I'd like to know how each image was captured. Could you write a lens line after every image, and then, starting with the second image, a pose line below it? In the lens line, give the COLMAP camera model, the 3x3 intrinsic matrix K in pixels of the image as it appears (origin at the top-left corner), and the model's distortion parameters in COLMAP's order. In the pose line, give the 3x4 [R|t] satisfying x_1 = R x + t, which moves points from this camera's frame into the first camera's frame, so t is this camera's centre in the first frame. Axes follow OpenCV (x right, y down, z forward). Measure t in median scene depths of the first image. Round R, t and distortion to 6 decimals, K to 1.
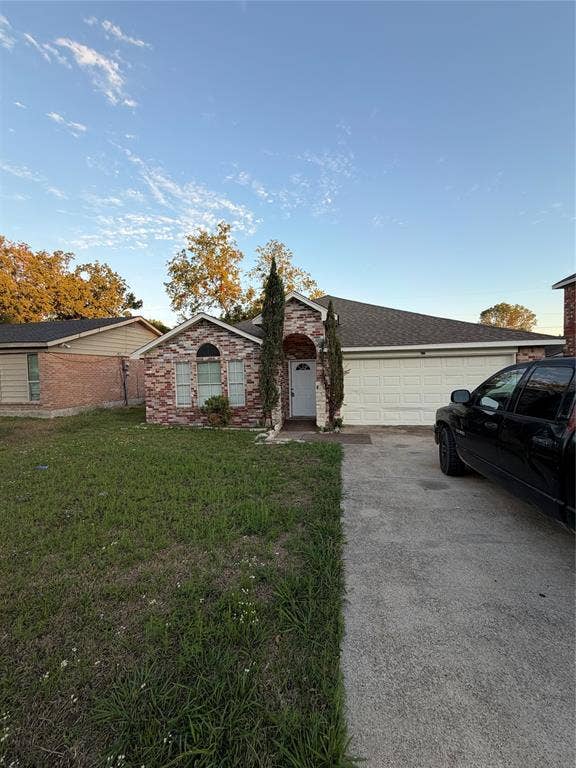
lens RADIAL K [[308.3, 0, 287.9], [0, 308.3, 383.1], [0, 0, 1]] dist [-0.004732, 0.001019]
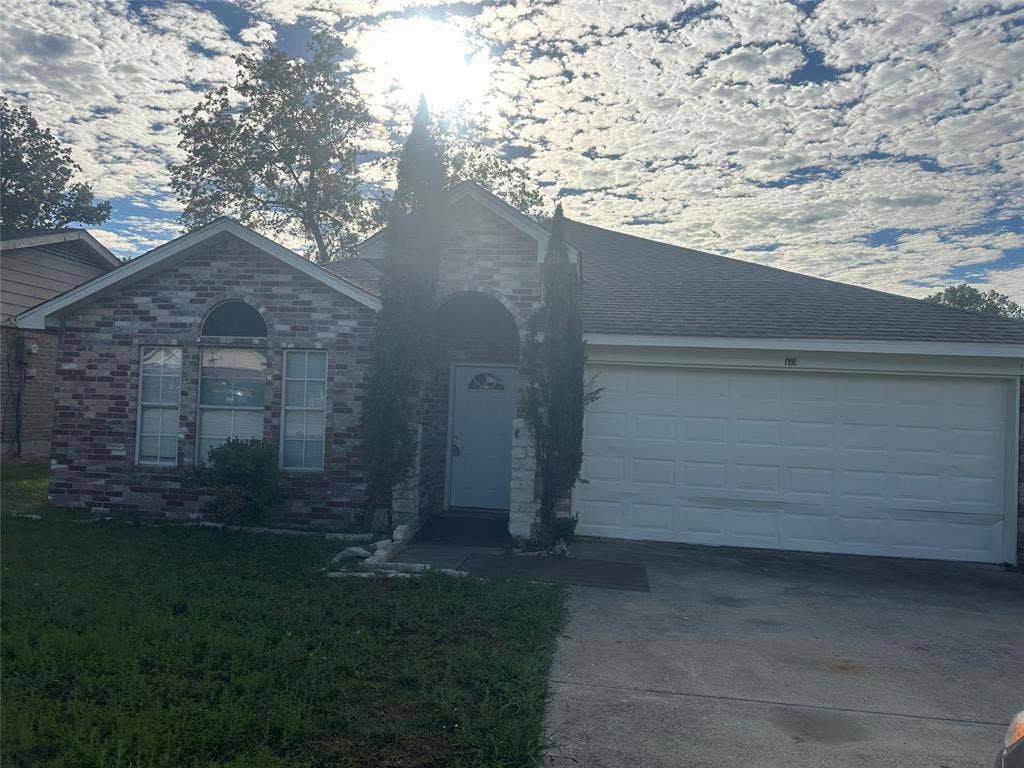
lens RADIAL K [[718.5, 0, 511.3], [0, 718.5, 385.5], [0, 0, 1]] dist [0.032122, -0.005288]
pose [[0.996402, 0.064372, 0.055126, 0.034278], [-0.060198, 0.995418, -0.074295, 0.020638], [-0.059656, 0.070709, 0.995712, 0.102478]]
